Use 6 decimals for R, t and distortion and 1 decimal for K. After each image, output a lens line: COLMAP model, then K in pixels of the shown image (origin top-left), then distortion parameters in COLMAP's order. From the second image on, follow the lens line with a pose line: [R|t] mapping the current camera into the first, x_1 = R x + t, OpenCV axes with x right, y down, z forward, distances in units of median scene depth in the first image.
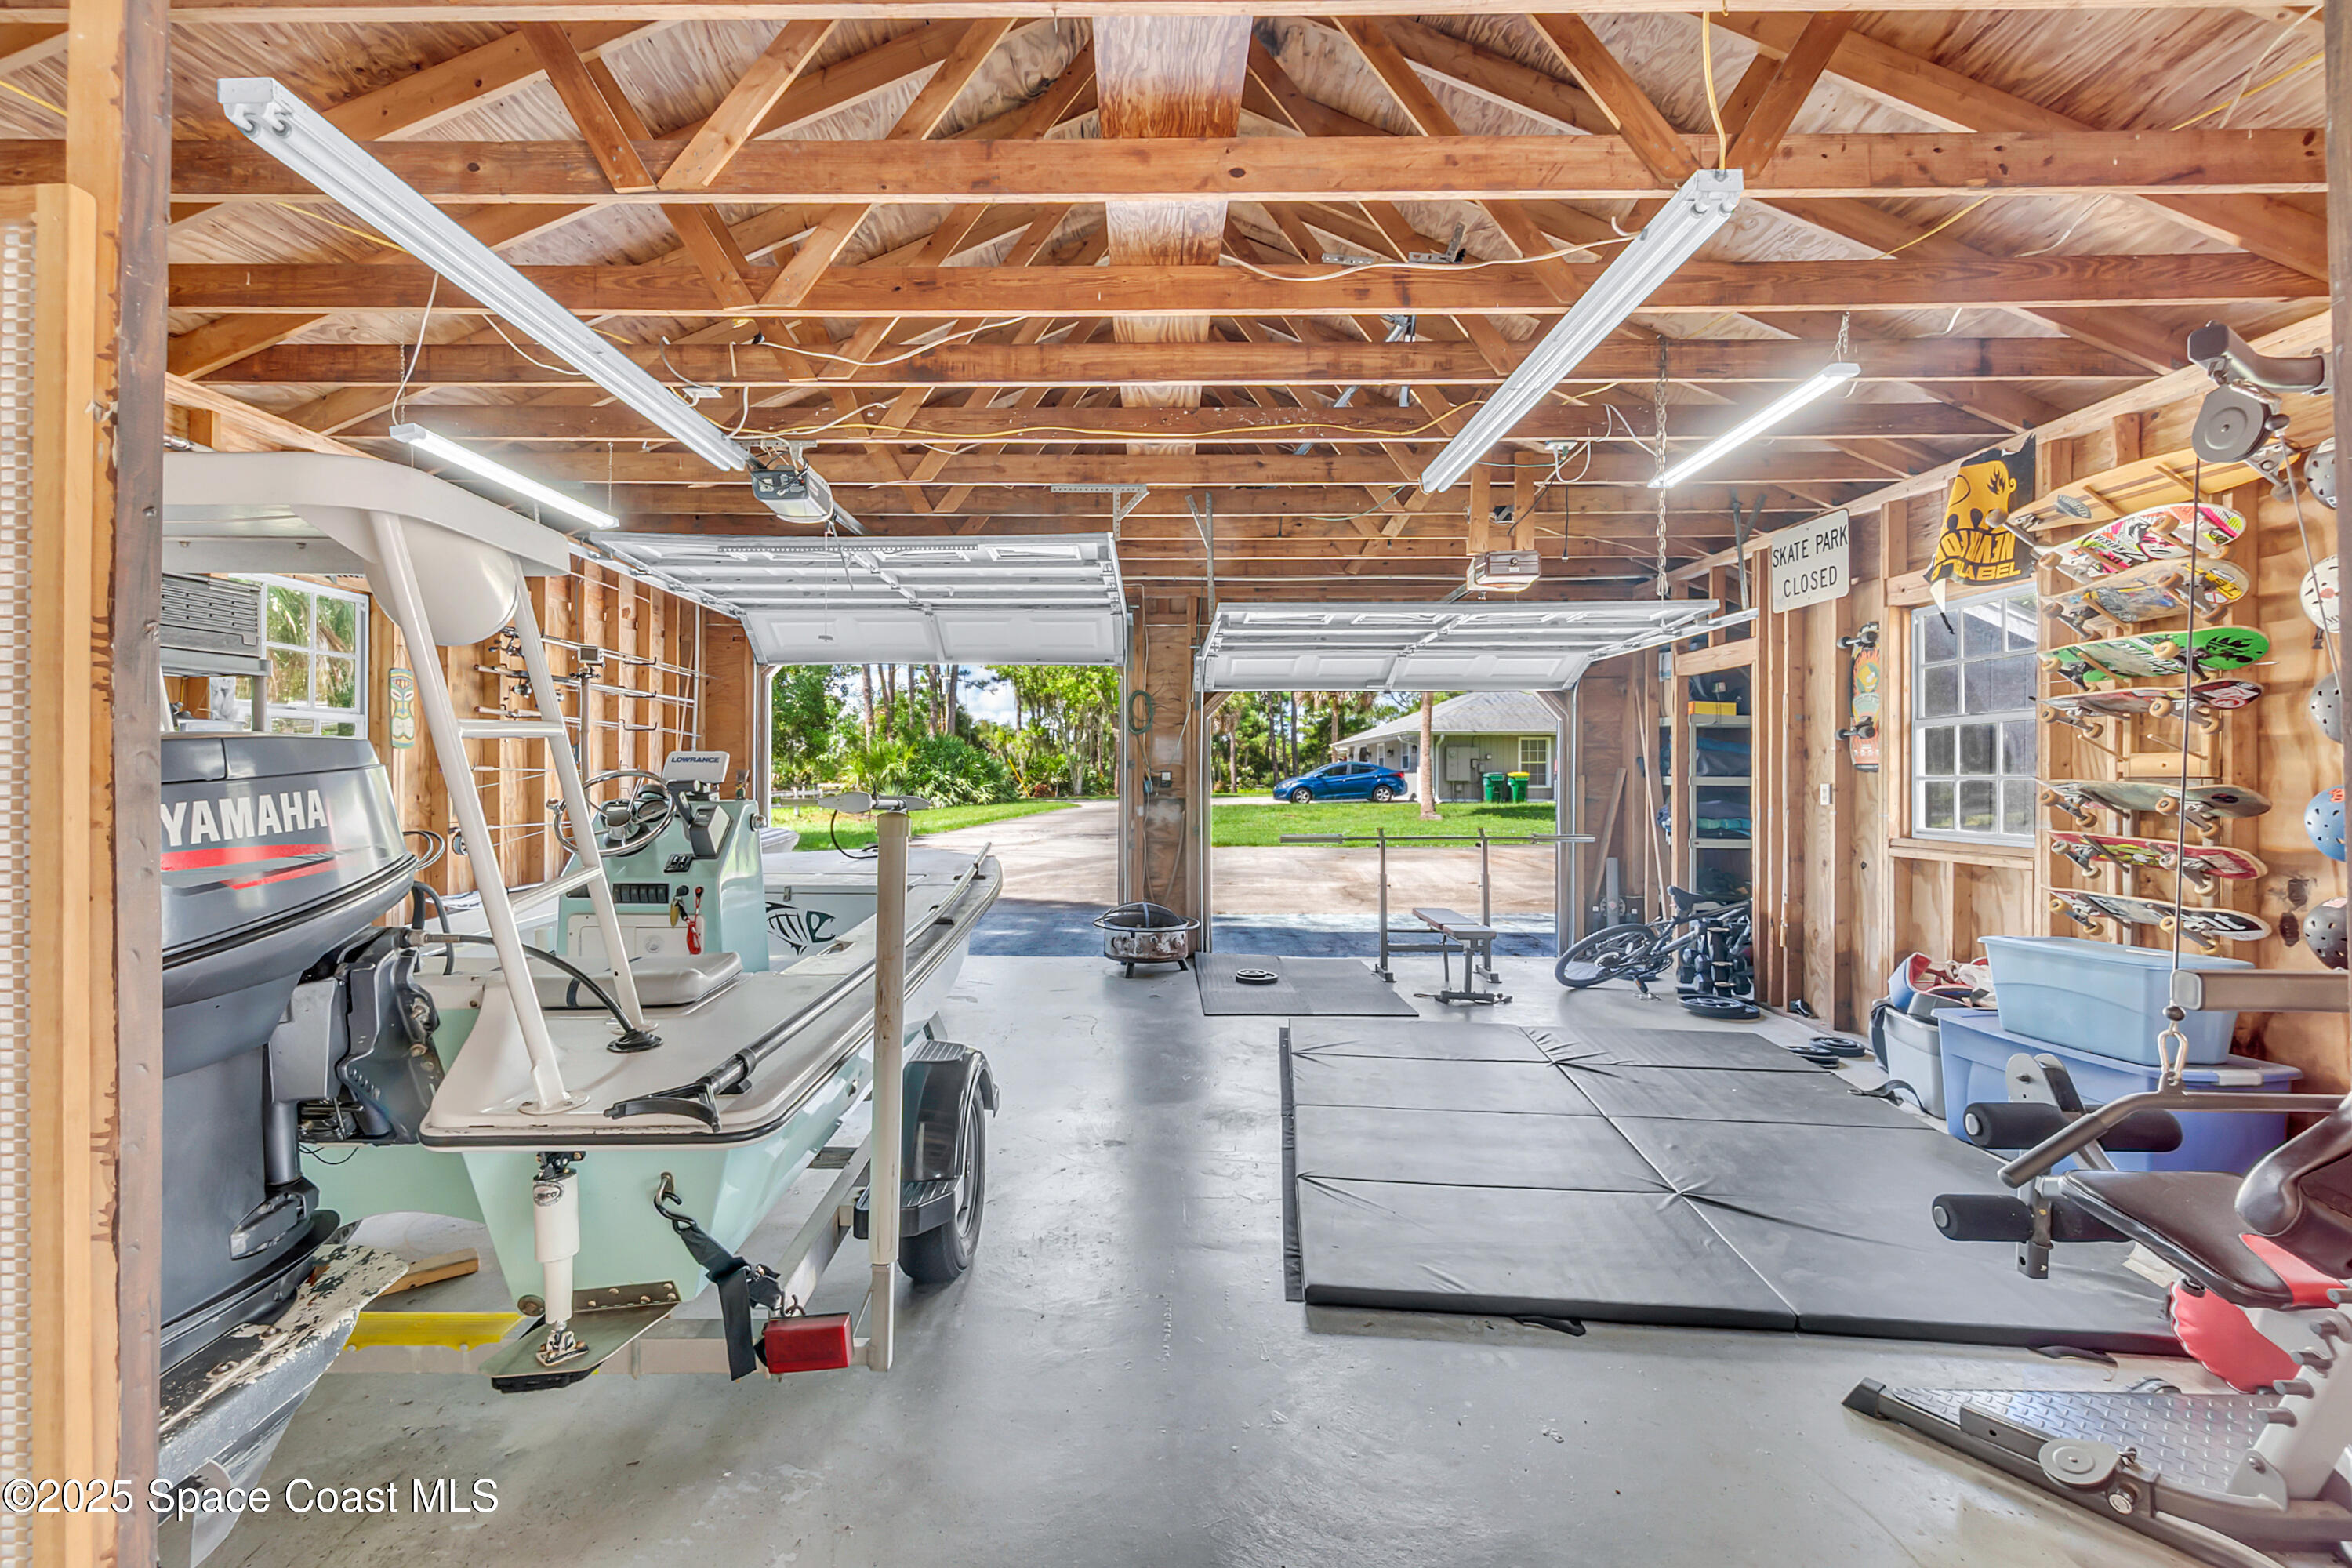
lens RADIAL K [[1028.2, 0, 1160.5], [0, 1028.2, 775.4], [0, 0, 1]] dist [-0.002027, -0.000252]
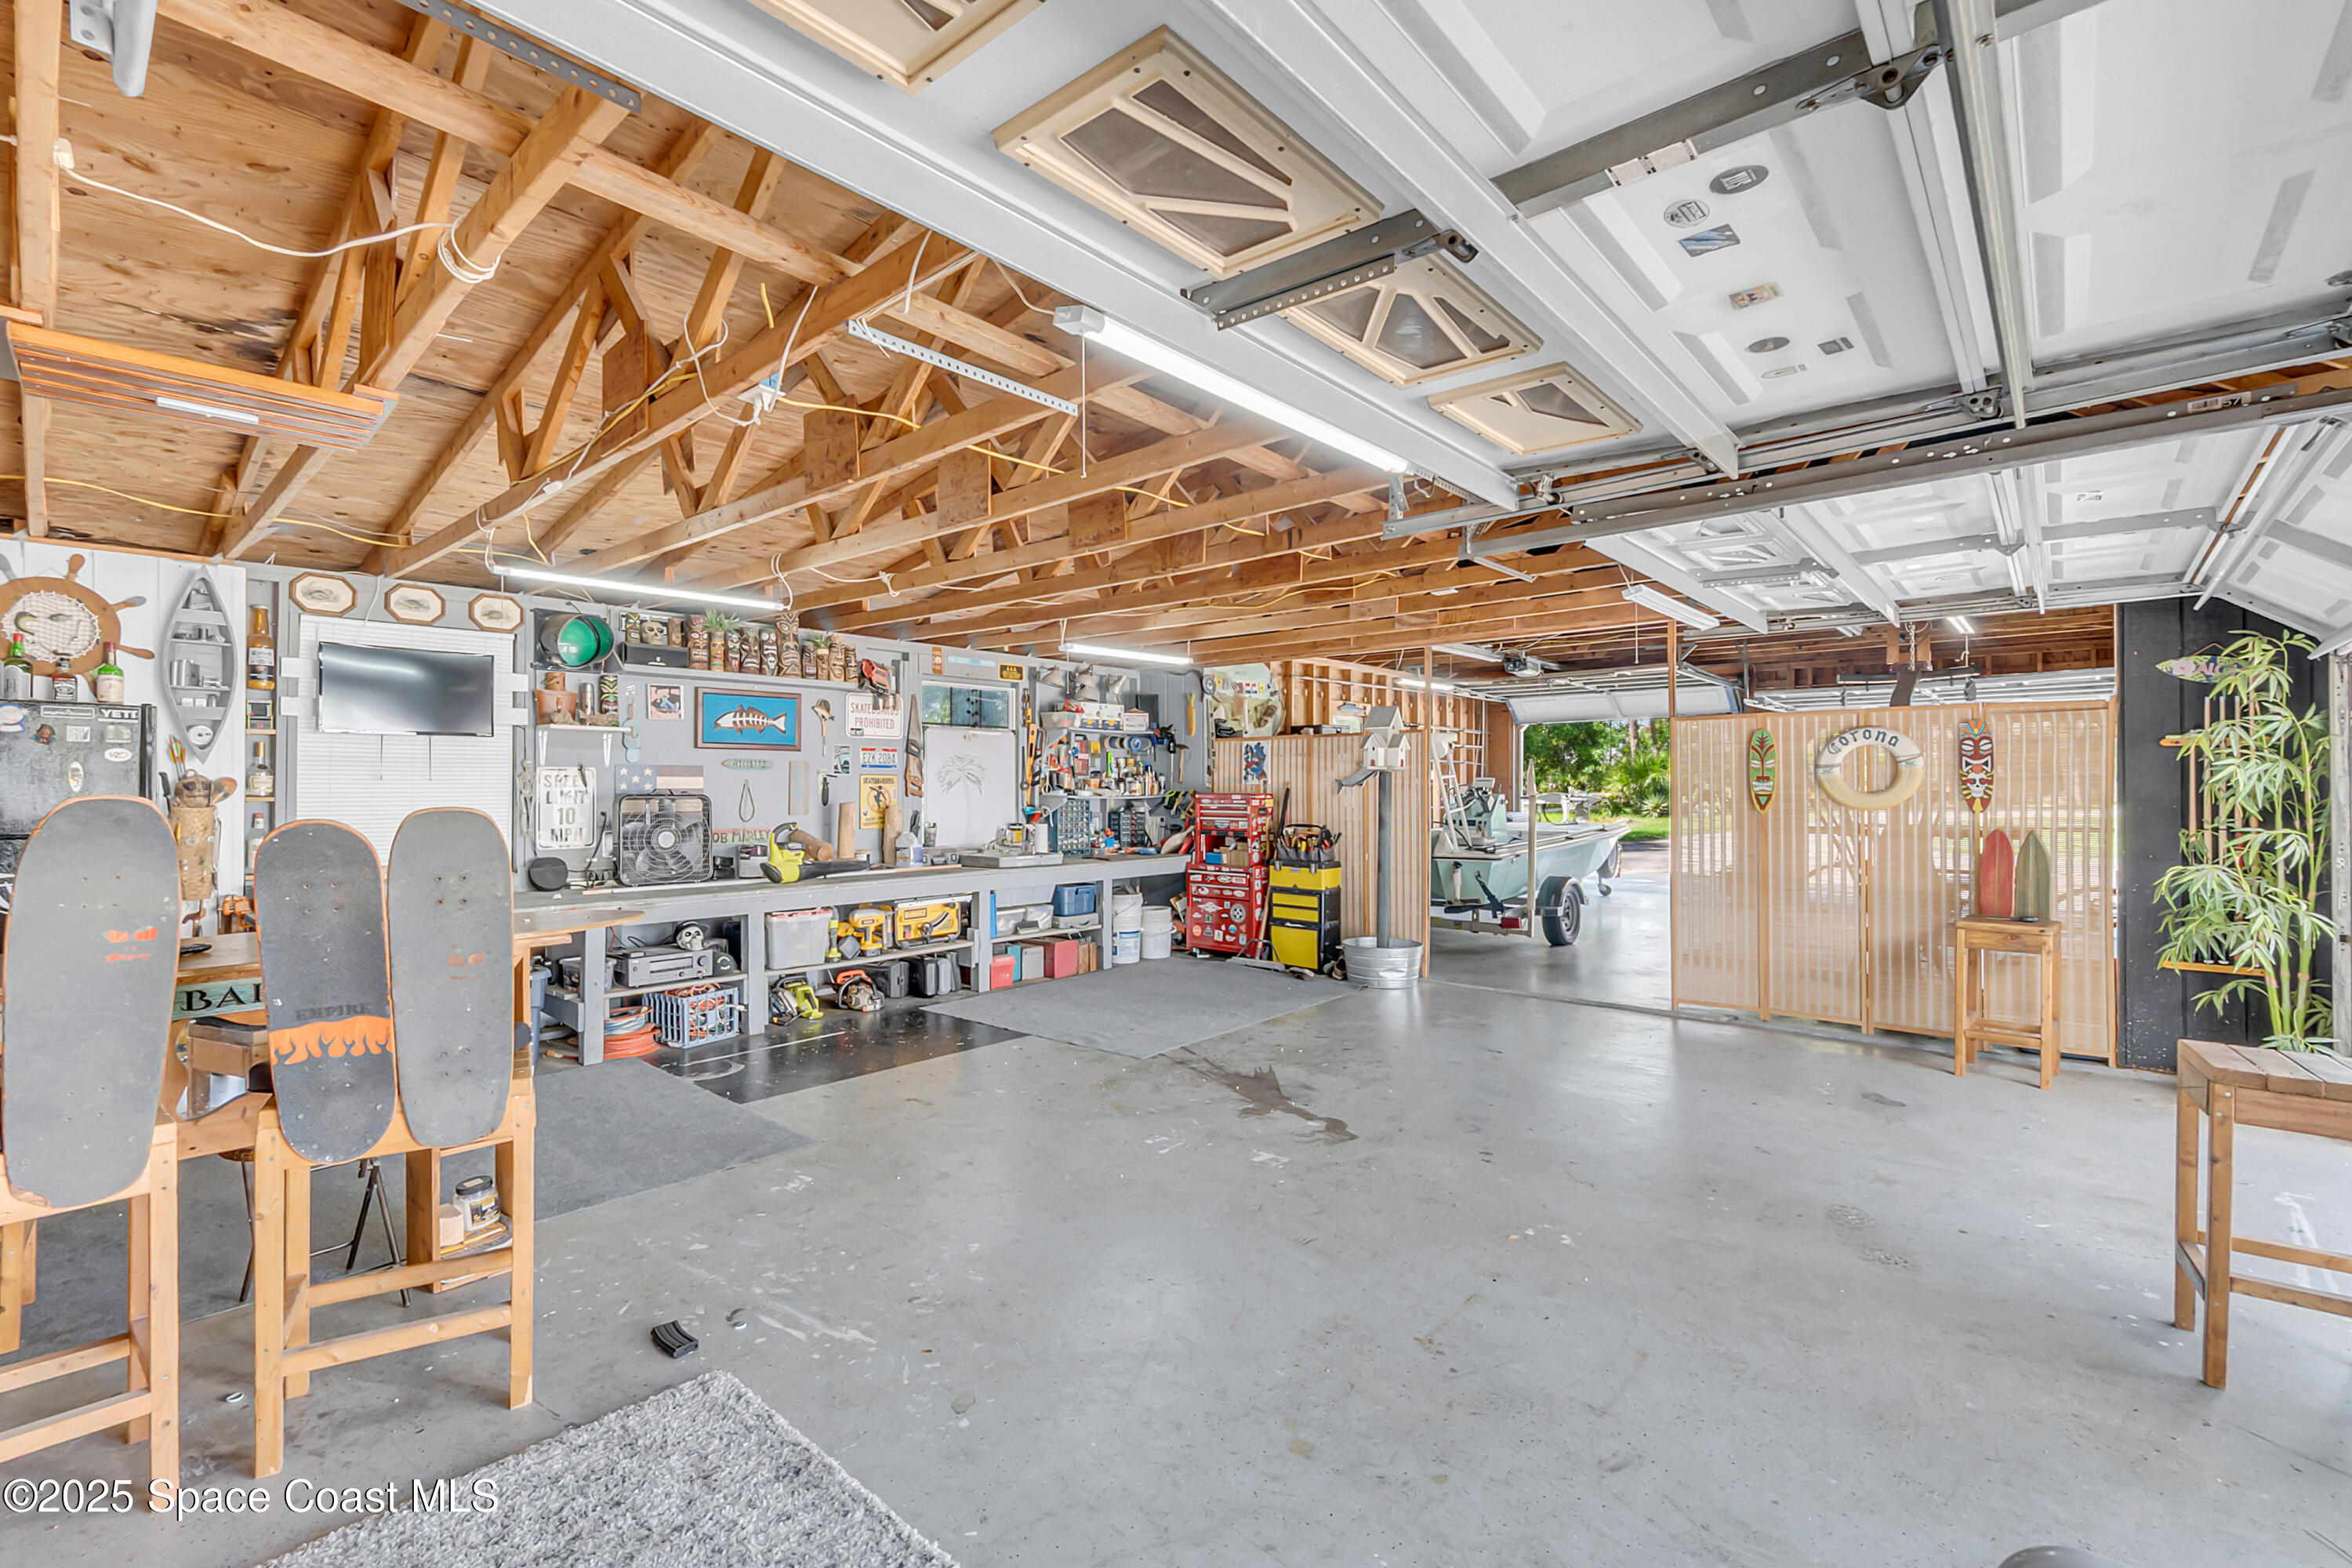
lens RADIAL K [[1028.2, 0, 1154.0], [0, 1028.2, 780.7], [0, 0, 1]] dist [-0.002027, -0.000252]
pose [[0.743535, -0.004580, -0.668682, 0.387257], [0.001406, 0.999985, -0.005286, 0.000257], [0.668696, 0.002990, 0.743530, -0.865842]]
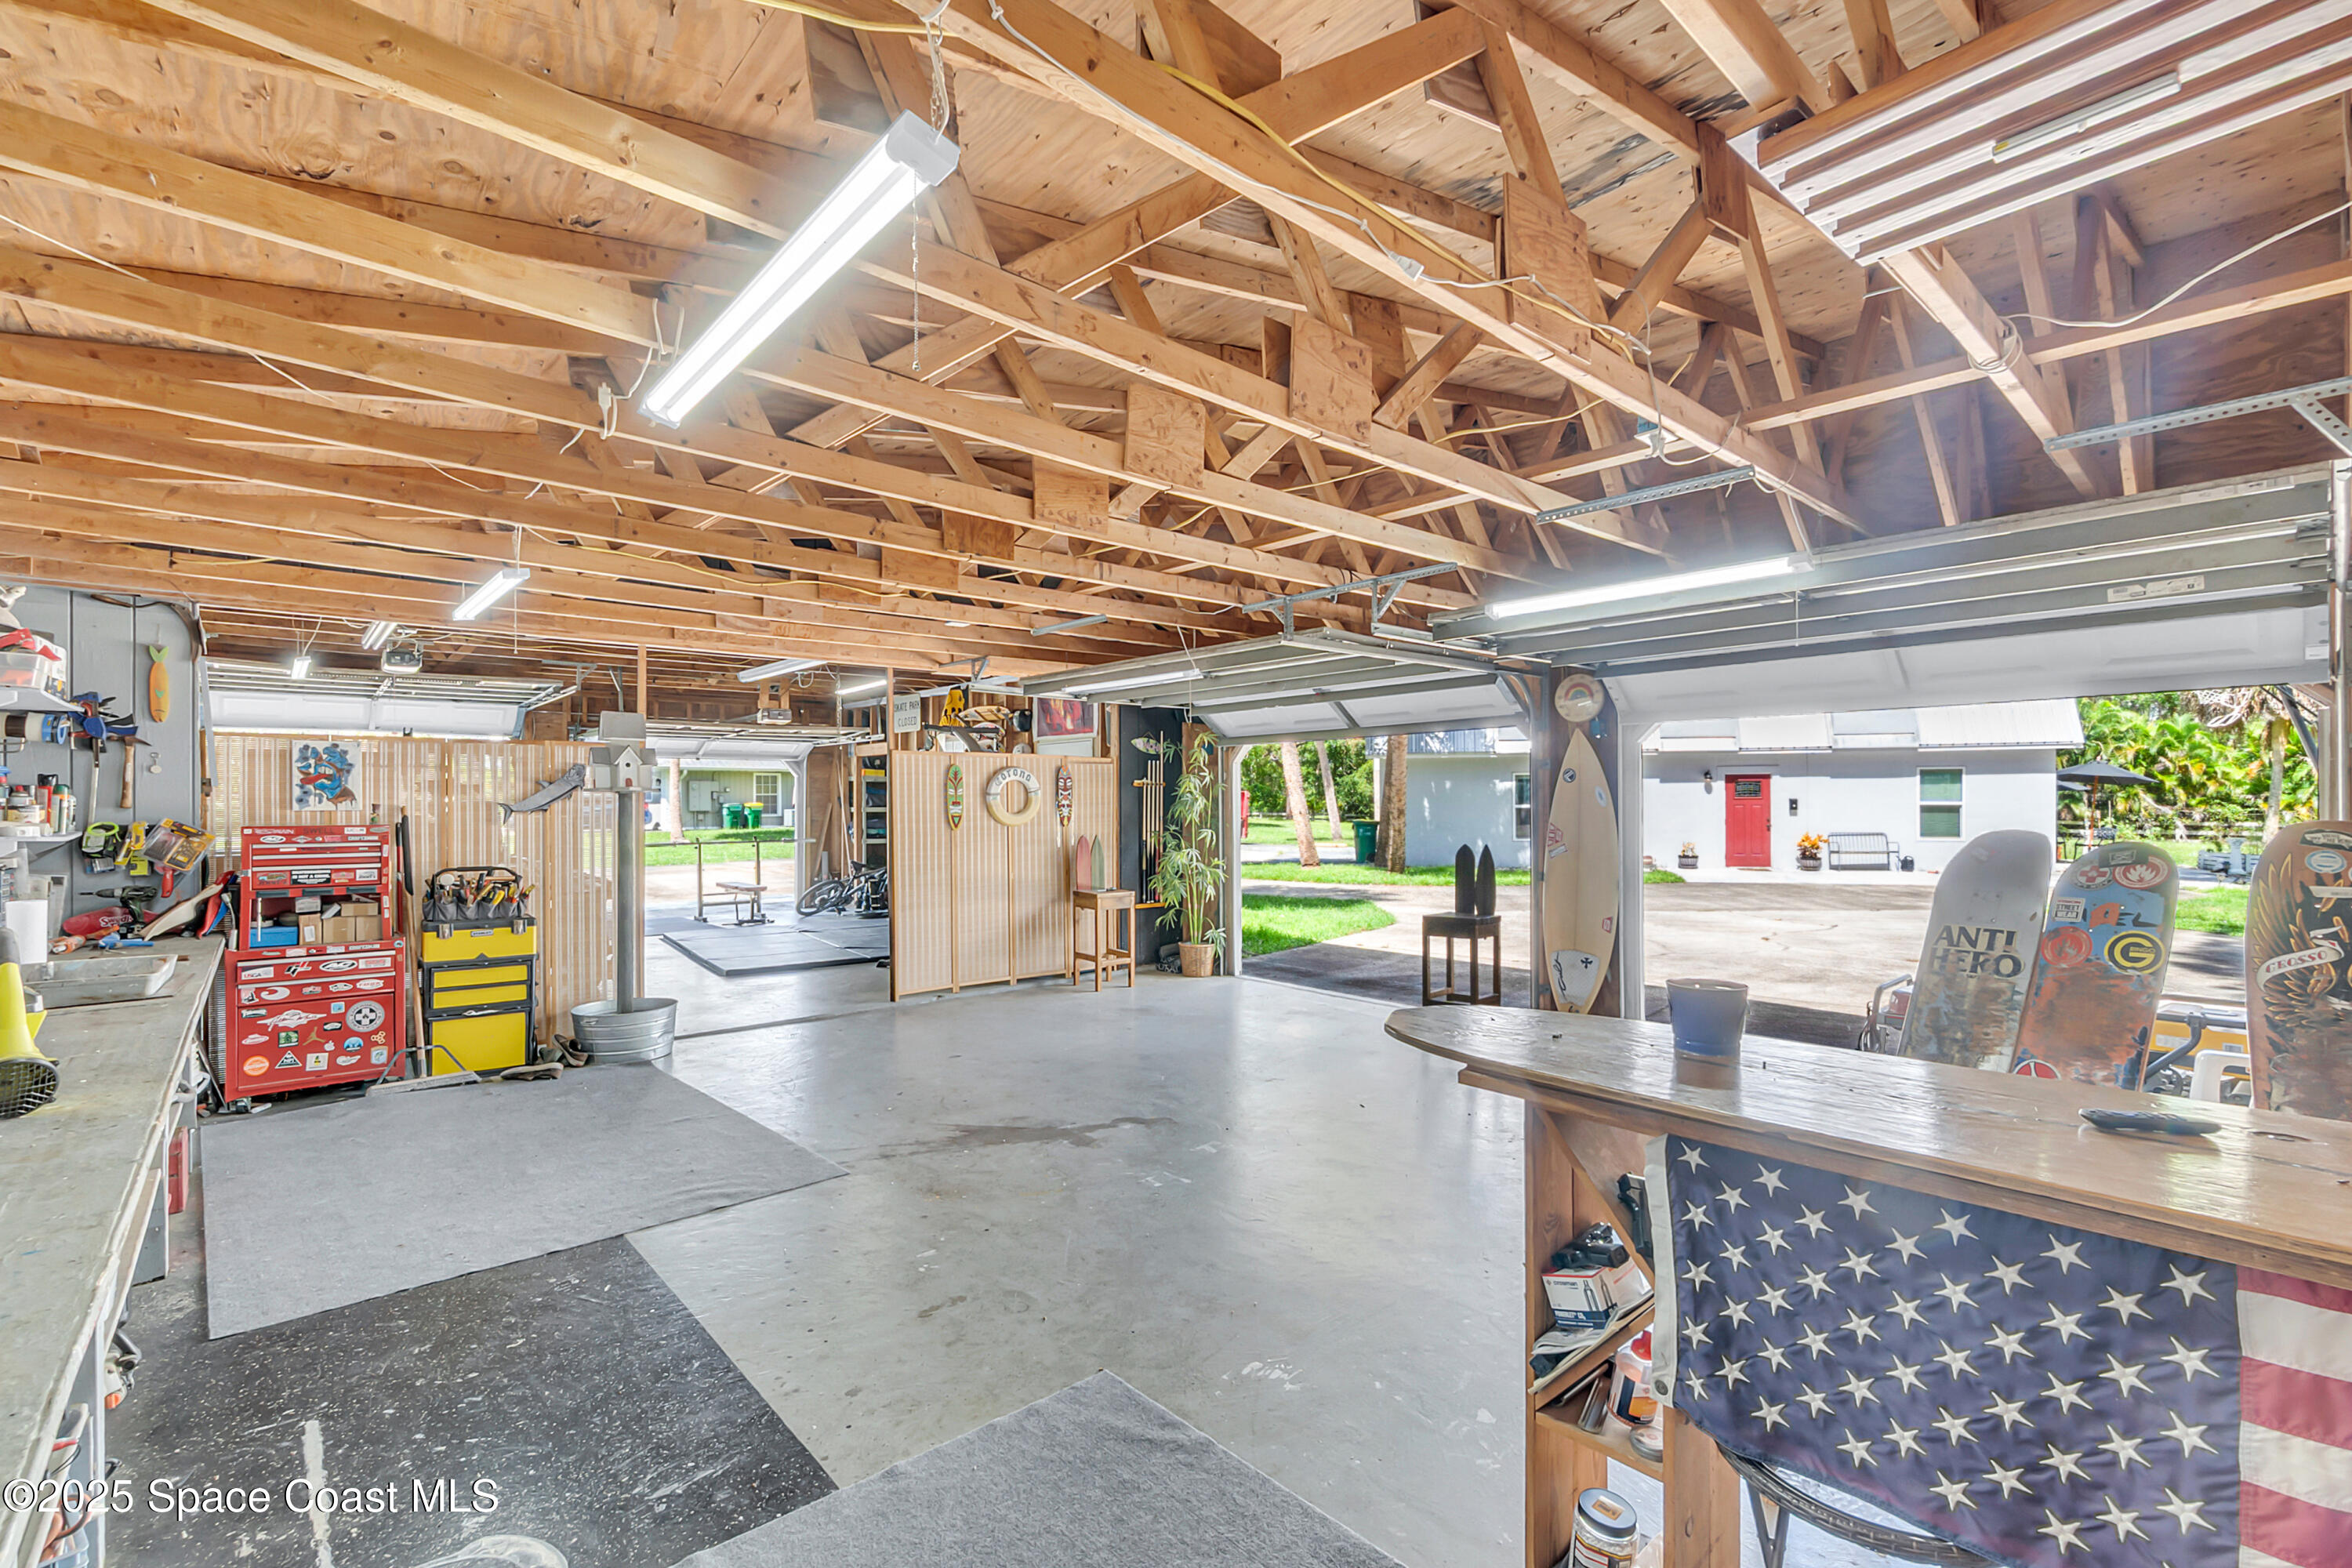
lens RADIAL K [[1028.2, 0, 1155.0], [0, 1028.2, 794.8], [0, 0, 1]] dist [-0.002027, -0.000252]
pose [[0.753897, 0.002771, 0.656987, -0.357516], [0.003498, 0.999960, -0.008231, -0.004627], [-0.656983, 0.008503, 0.753857, -0.854484]]
